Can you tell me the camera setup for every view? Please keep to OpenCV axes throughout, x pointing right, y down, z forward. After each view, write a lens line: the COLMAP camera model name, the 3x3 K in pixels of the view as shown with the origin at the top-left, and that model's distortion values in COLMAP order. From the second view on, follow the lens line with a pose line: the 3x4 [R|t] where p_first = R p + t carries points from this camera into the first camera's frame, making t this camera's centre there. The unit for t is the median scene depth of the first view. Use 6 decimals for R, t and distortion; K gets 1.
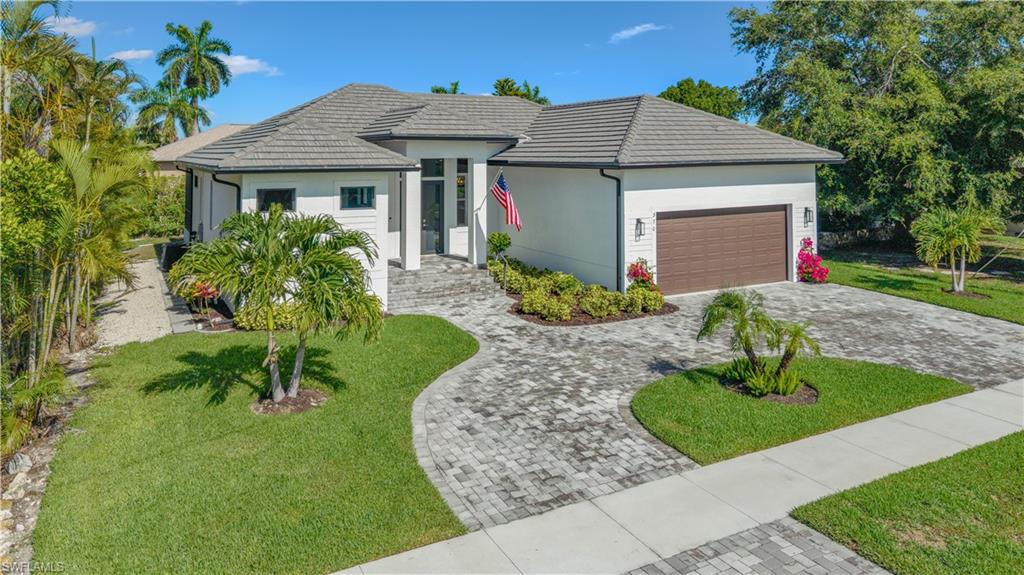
lens RADIAL K [[687.3, 0, 512.1], [0, 687.3, 251.2], [0, 0, 1]] dist [0.033432, -0.031189]
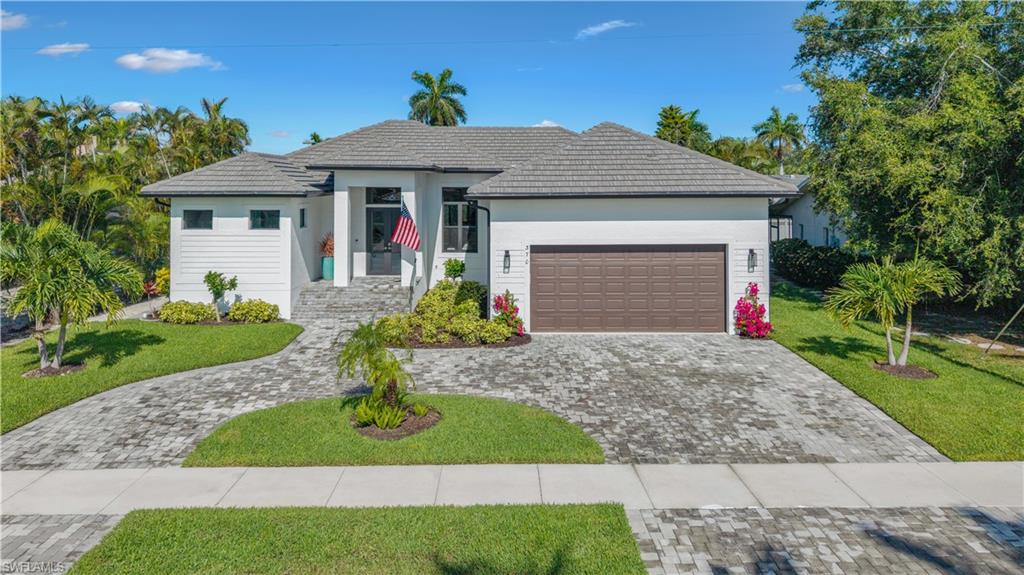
lens RADIAL K [[687.3, 0, 514.5], [0, 687.3, 260.3], [0, 0, 1]] dist [0.033432, -0.031189]
pose [[0.885765, 0.058333, -0.460453, 0.635154], [-0.071032, 0.997421, -0.010284, -0.023132], [0.458665, 0.041816, 0.887625, 0.131989]]
